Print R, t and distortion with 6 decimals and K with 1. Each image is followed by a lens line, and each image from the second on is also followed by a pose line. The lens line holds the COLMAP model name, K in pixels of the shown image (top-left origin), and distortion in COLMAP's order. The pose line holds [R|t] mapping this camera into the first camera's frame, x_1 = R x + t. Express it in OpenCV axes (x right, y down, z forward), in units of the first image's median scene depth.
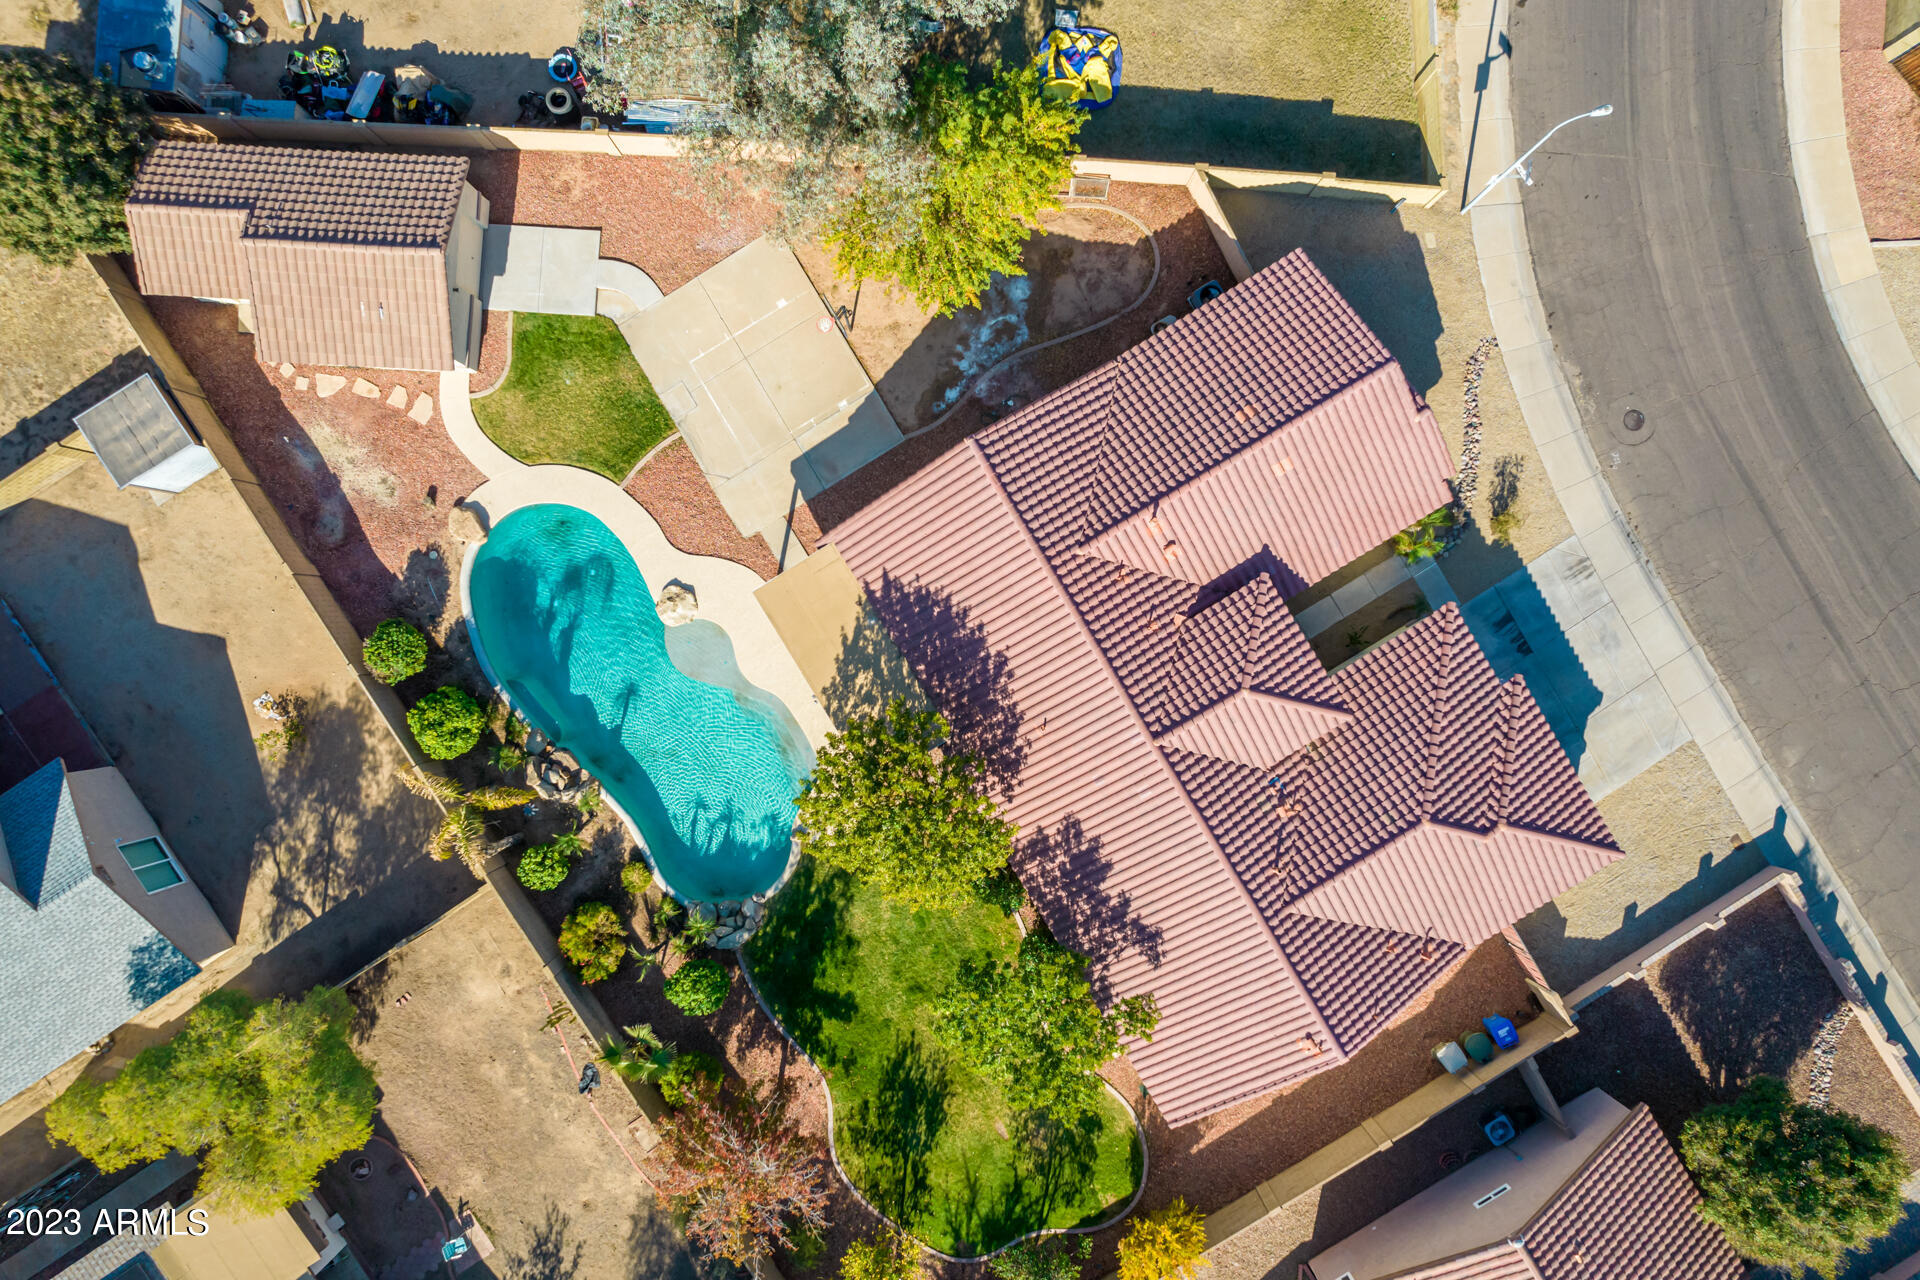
lens RADIAL K [[1244.2, 0, 950.5], [0, 1244.2, 661.9], [0, 0, 1]] dist [-0.046374, 0.046259]
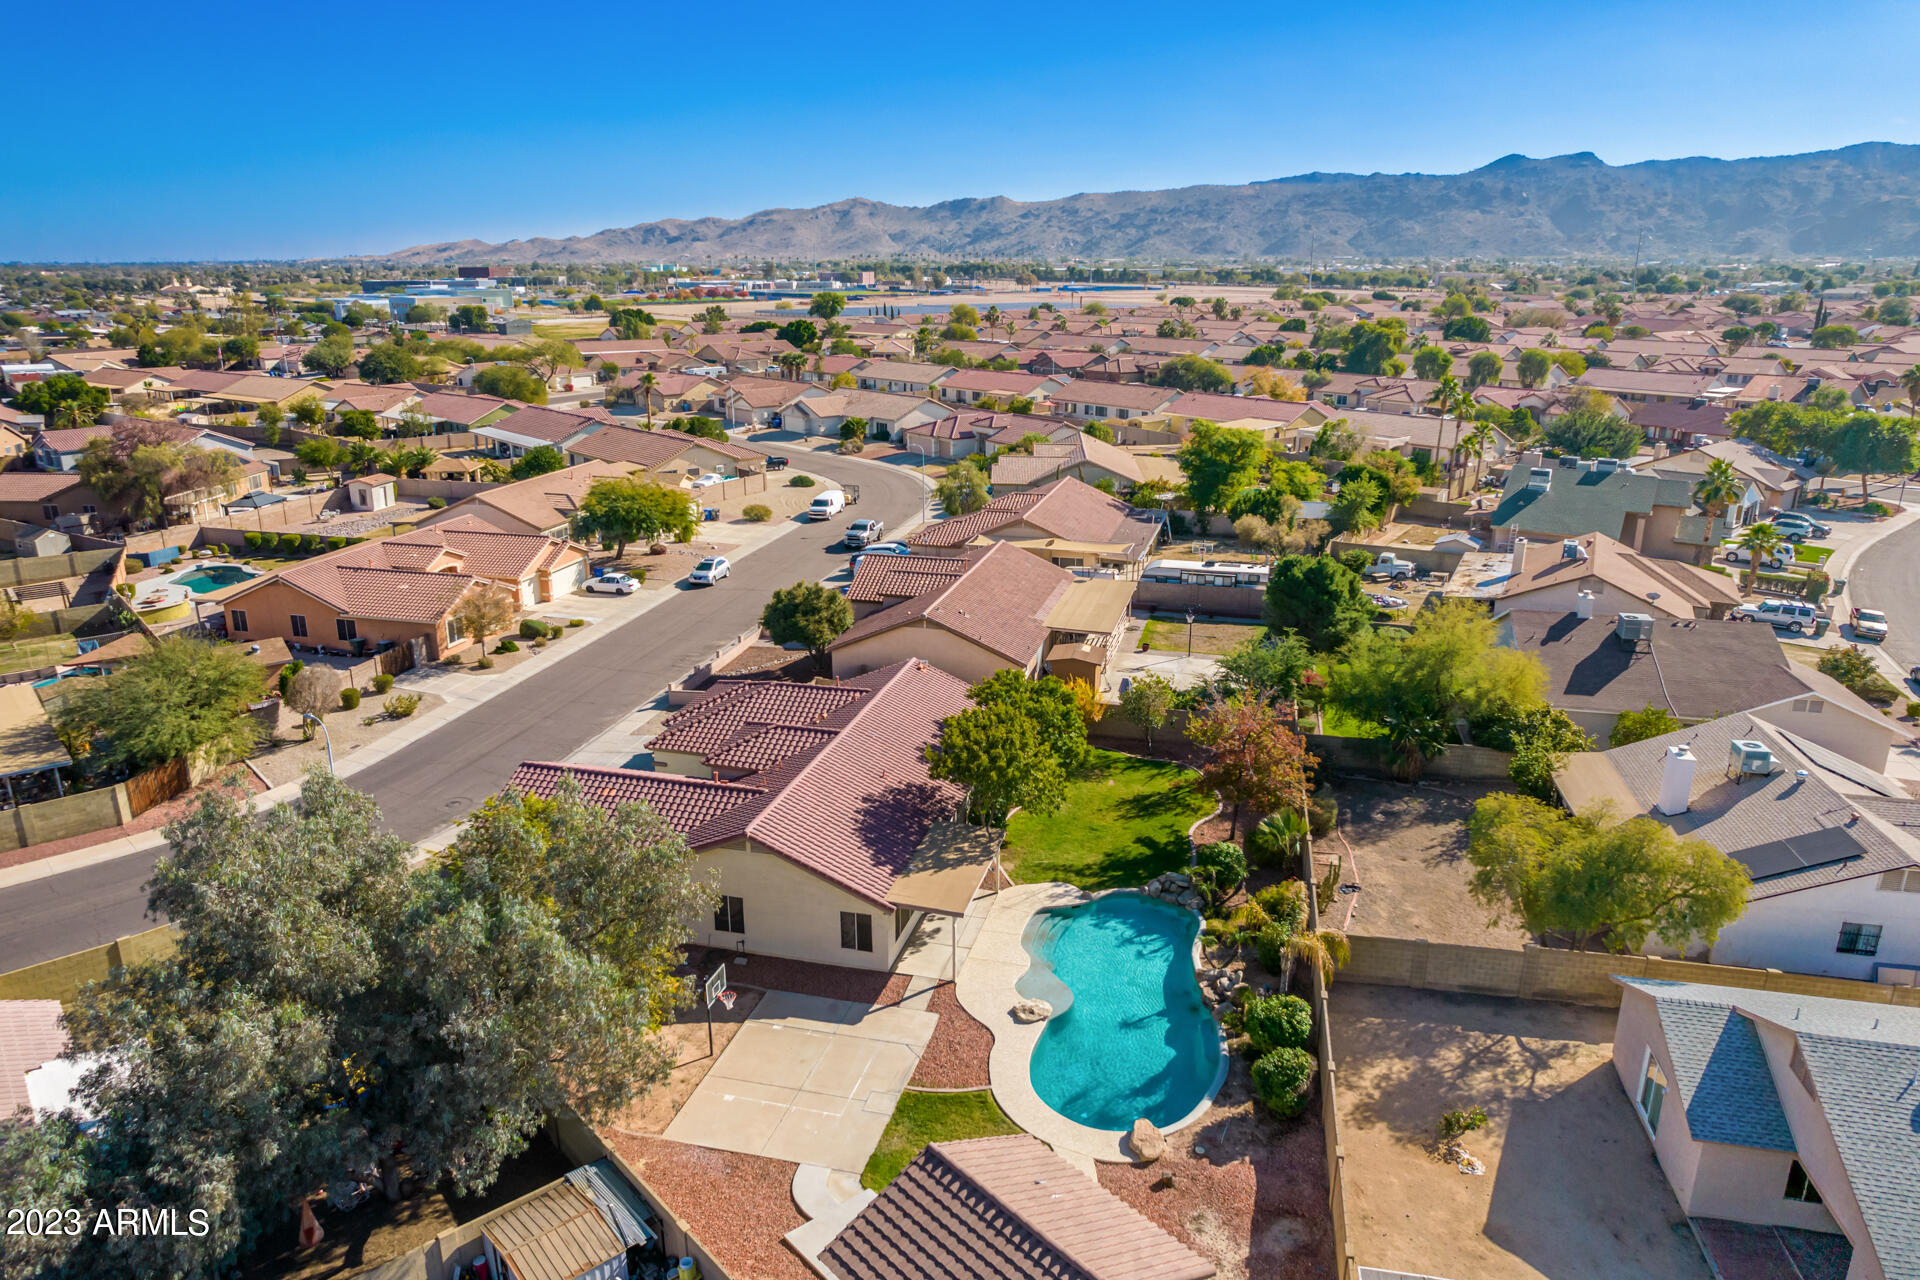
lens RADIAL K [[1244.2, 0, 950.5], [0, 1244.2, 661.9], [0, 0, 1]] dist [-0.046374, 0.046259]
pose [[-0.695002, -0.224423, 0.683086, -0.809084], [0.718964, -0.227420, 0.656788, -0.702180], [0.007949, 0.947583, 0.319410, 0.393765]]
